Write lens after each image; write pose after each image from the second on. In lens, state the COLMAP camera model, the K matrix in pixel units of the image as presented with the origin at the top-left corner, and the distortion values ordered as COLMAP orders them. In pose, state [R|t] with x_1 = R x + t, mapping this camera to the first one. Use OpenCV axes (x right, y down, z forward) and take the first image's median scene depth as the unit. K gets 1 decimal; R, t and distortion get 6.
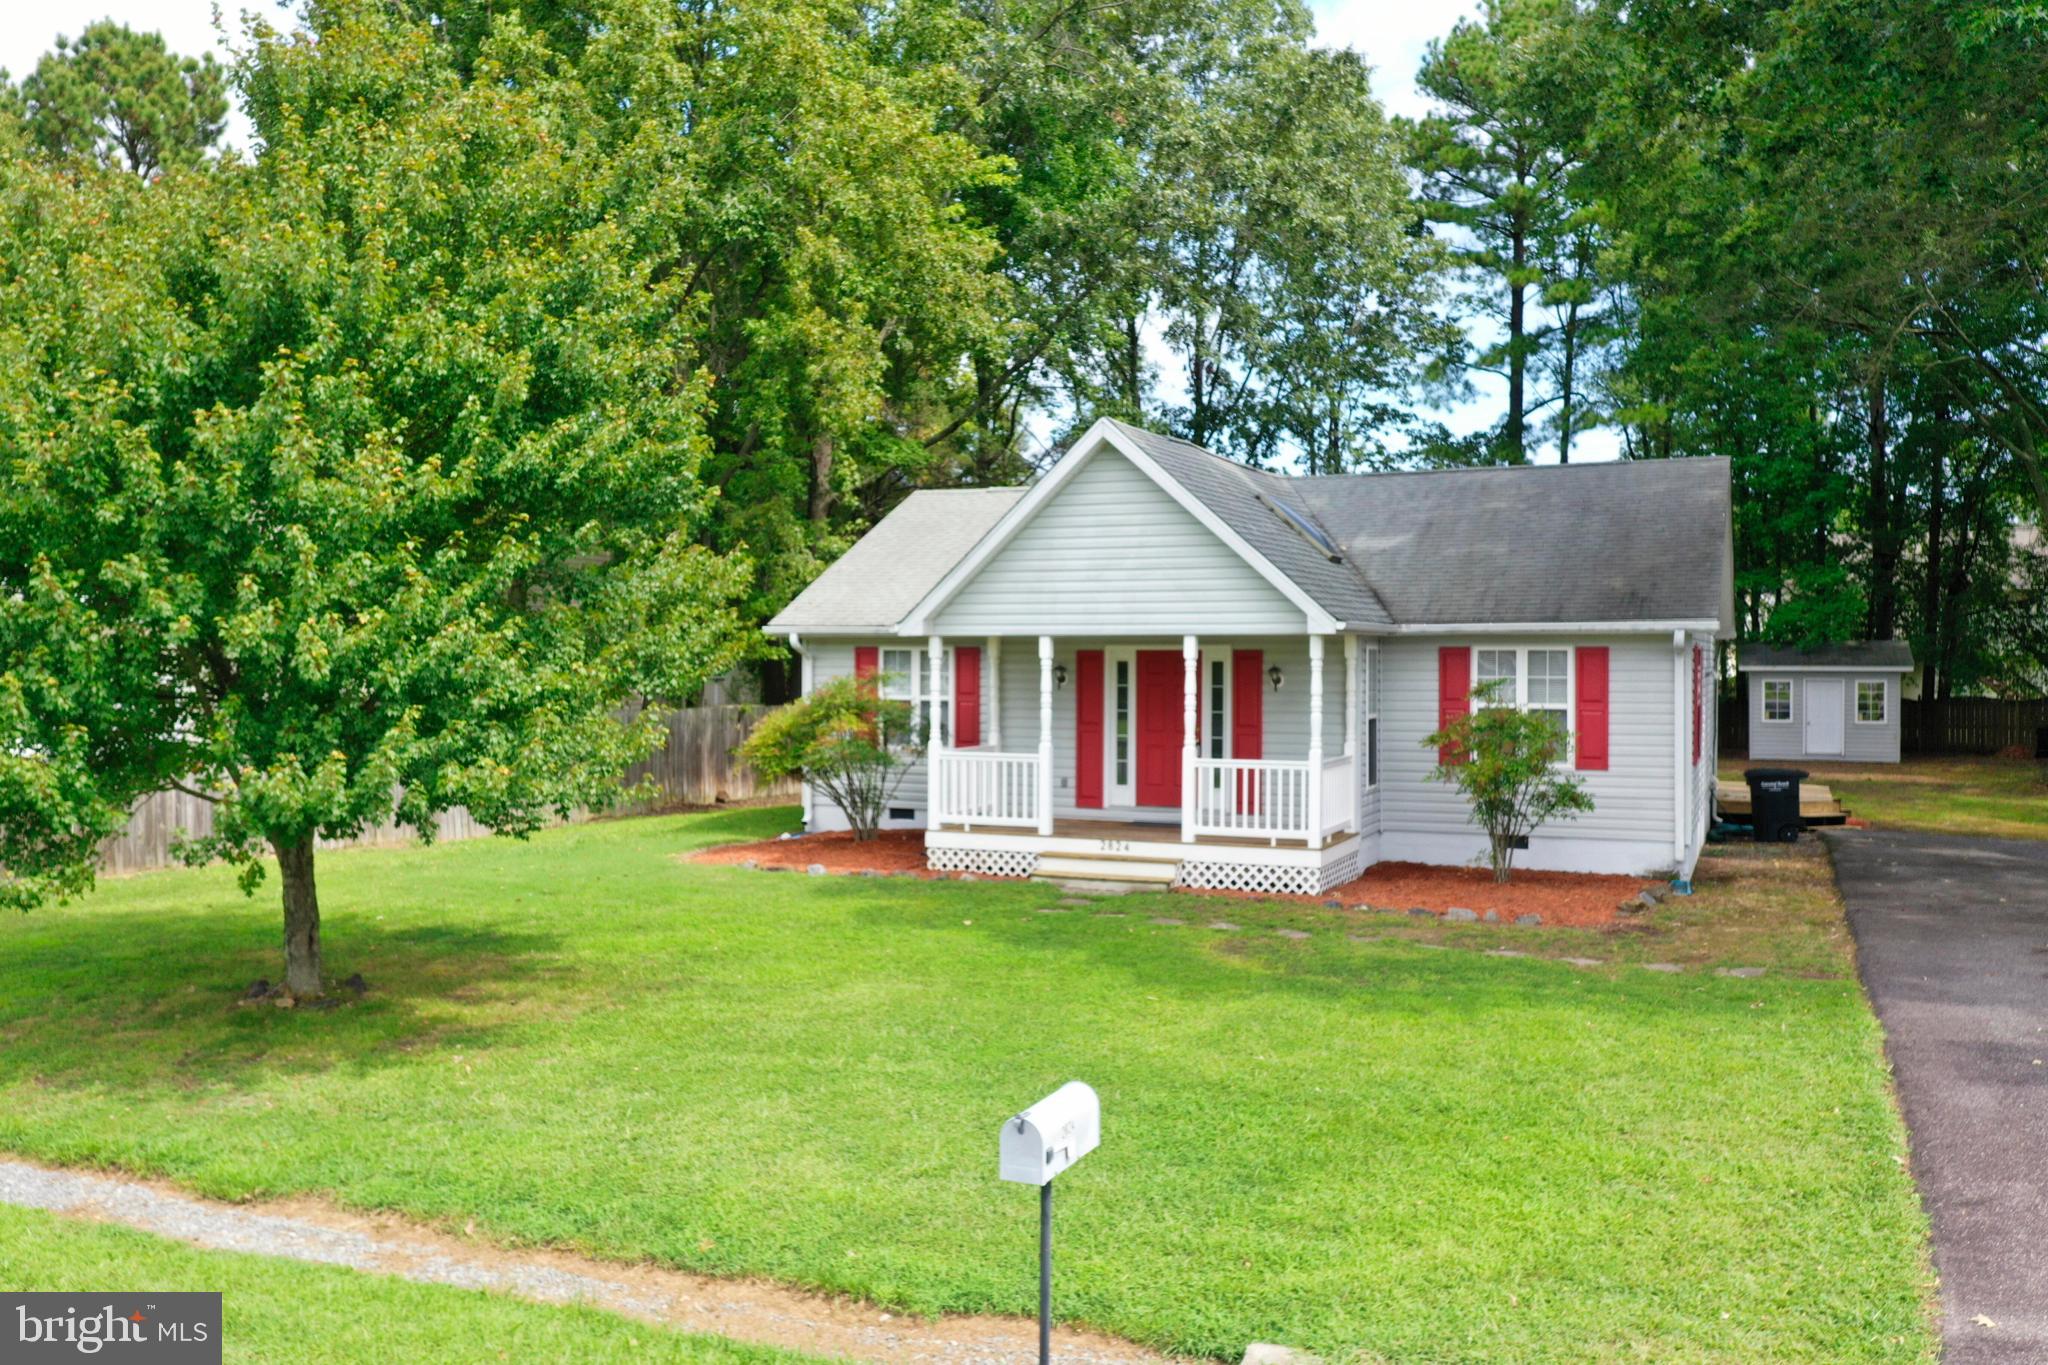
lens RADIAL K [[1672.8, 0, 1024.0], [0, 1672.8, 682.5], [0, 0, 1]] dist [0.008231, 0.004433]
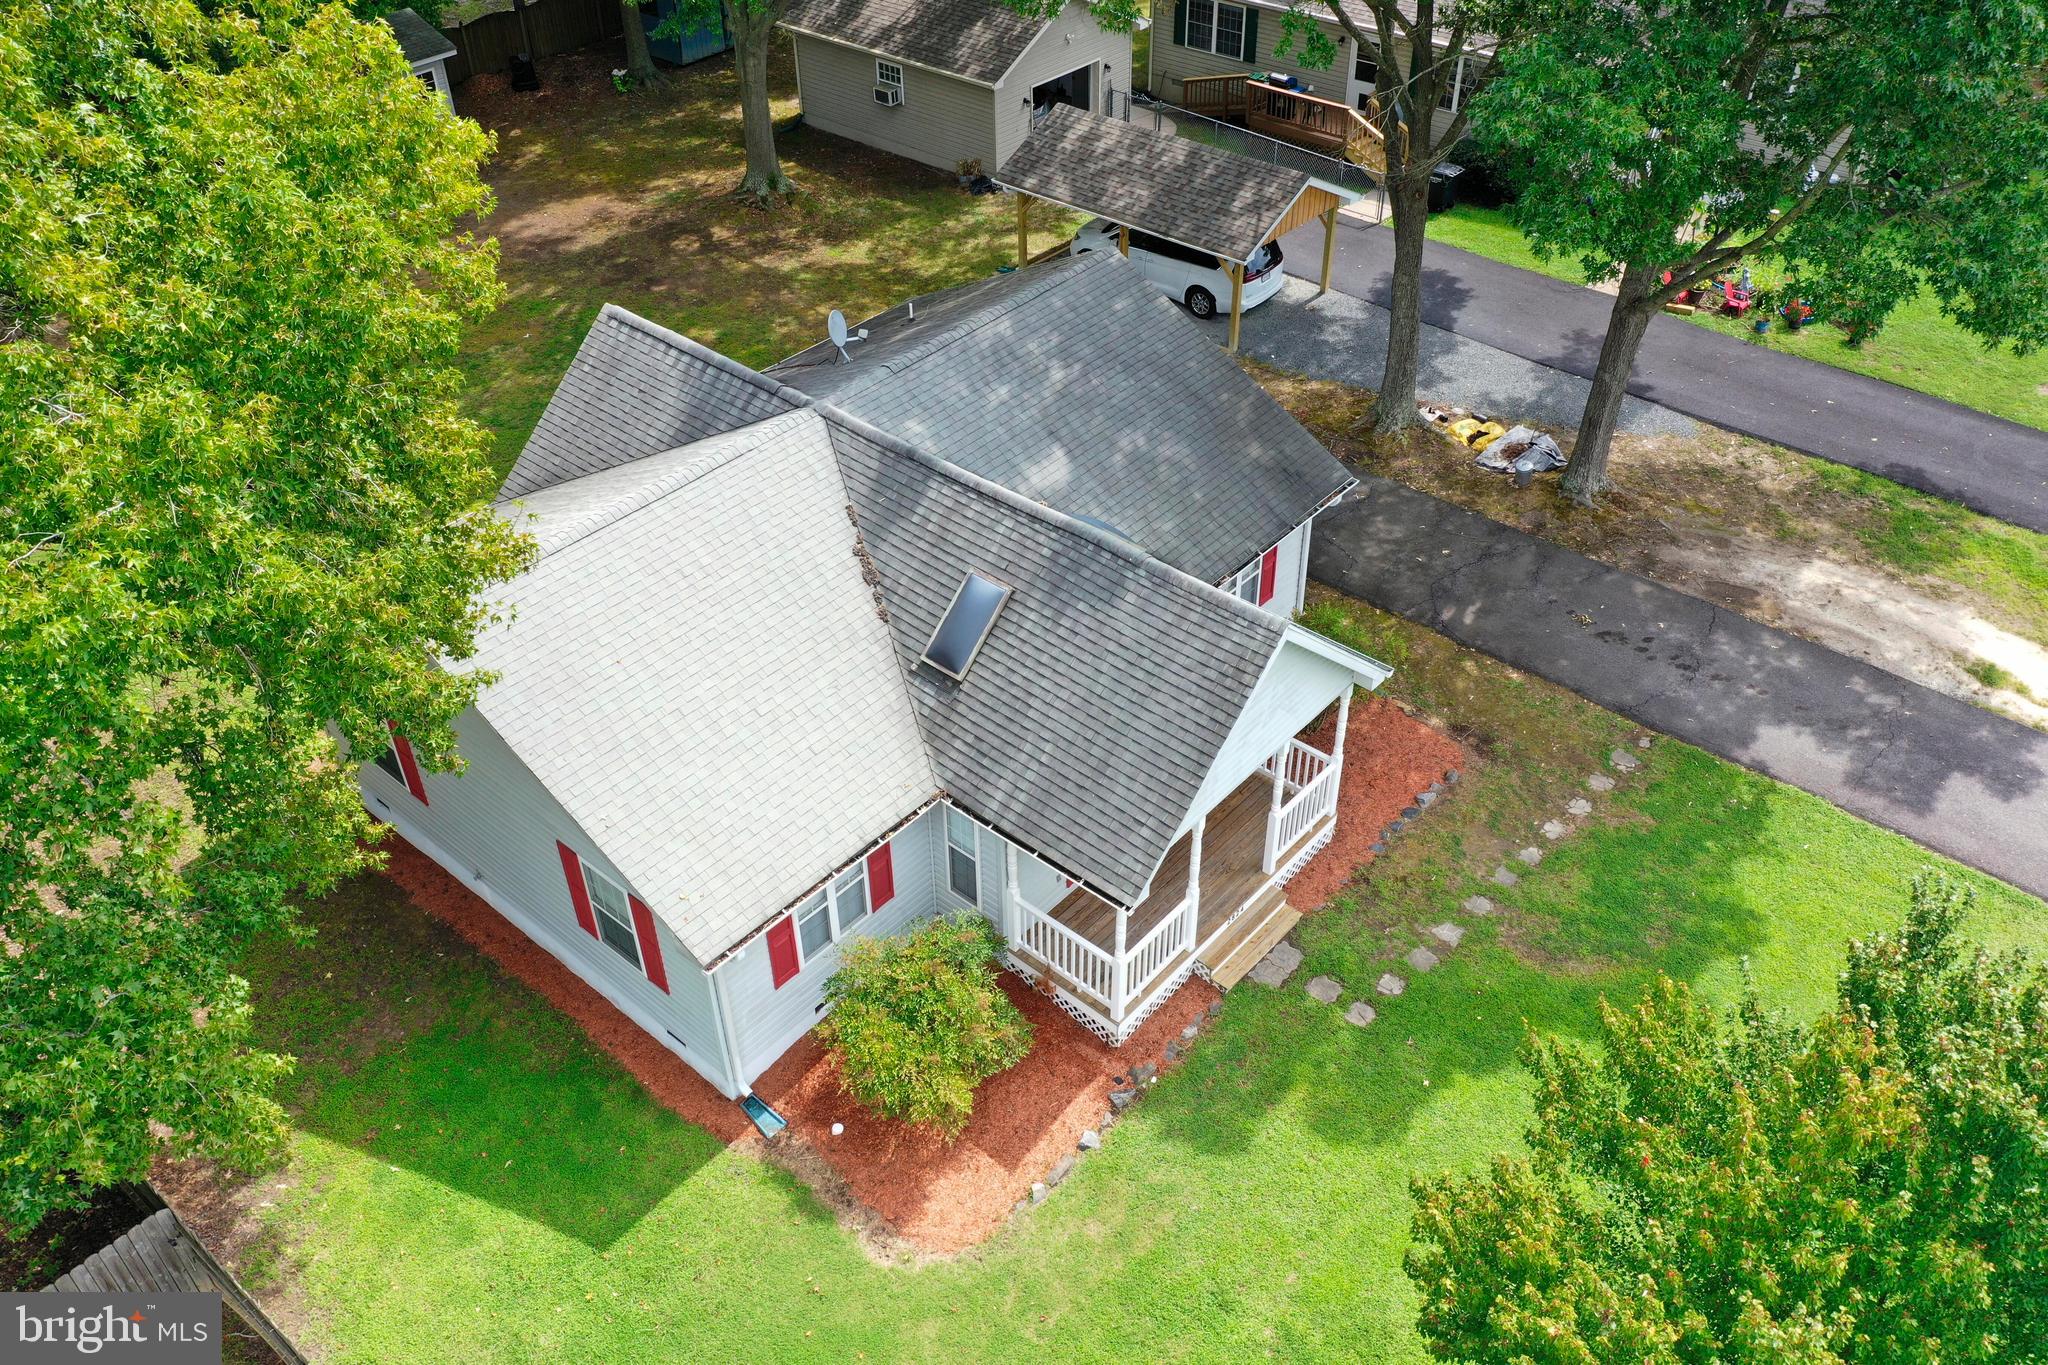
lens RADIAL K [[1625.6, 0, 1024.0], [0, 1625.6, 682.5], [0, 0, 1]] dist [0.008861, 0.010067]
pose [[0.295650, -0.601296, 0.742316, -0.674523], [0.028647, 0.782285, 0.622262, -0.676785], [-0.954867, -0.162707, 0.248508, 0.856336]]
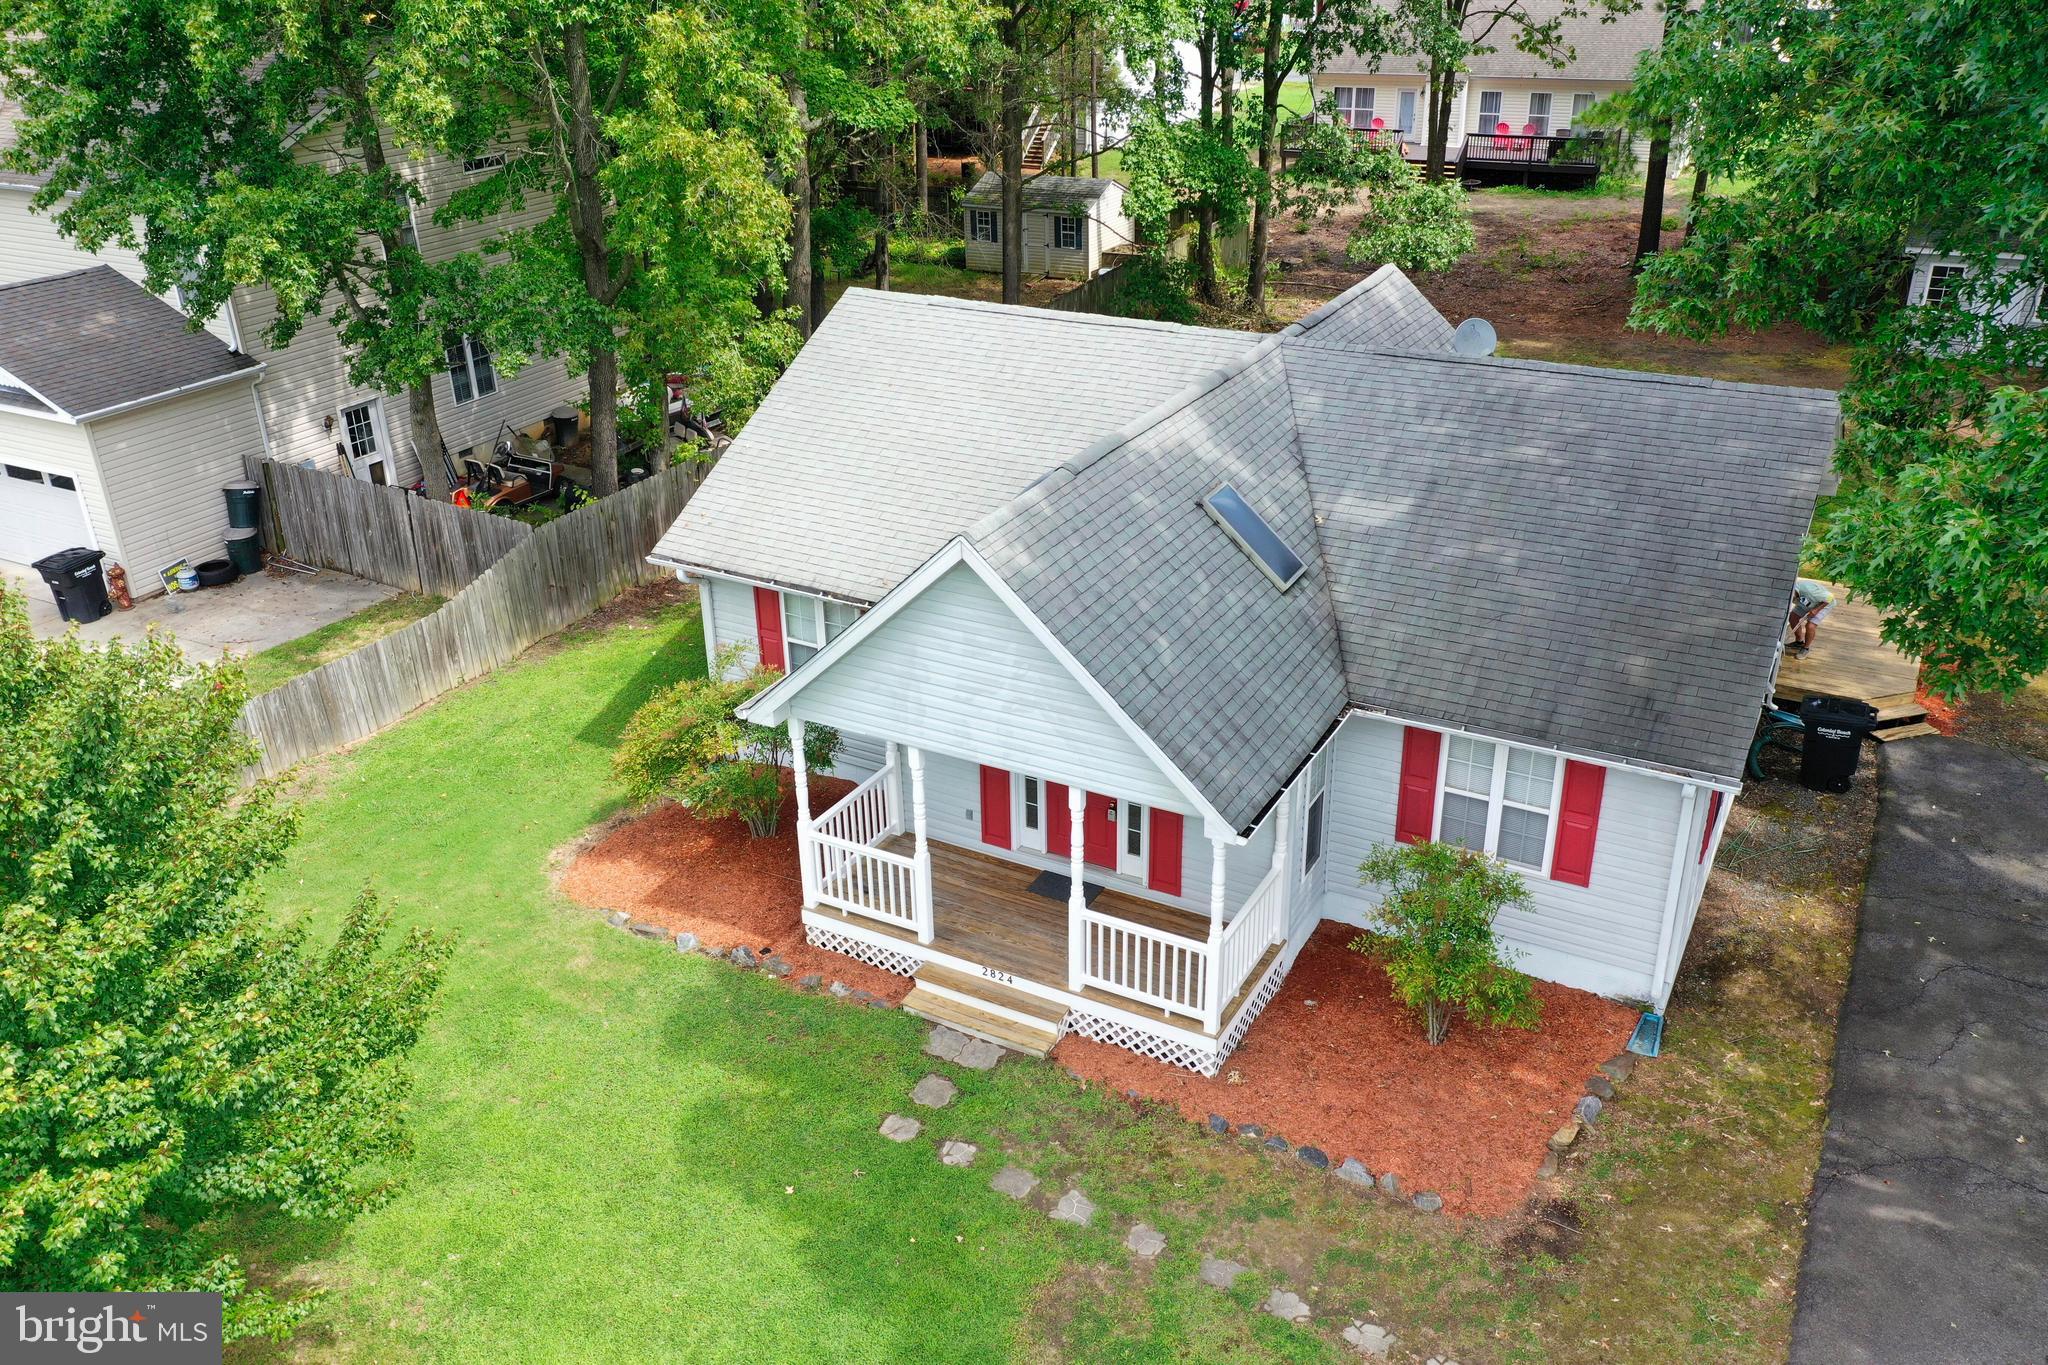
lens RADIAL K [[1630.5, 0, 1024.0], [0, 1630.5, 682.5], [0, 0, 1]] dist [0.012011, 0.011255]
pose [[0.996024, 0.019238, -0.086985, 0.135012], [0.019369, 0.906283, 0.422228, -0.391209], [0.086955, -0.422234, 0.902306, 0.277175]]
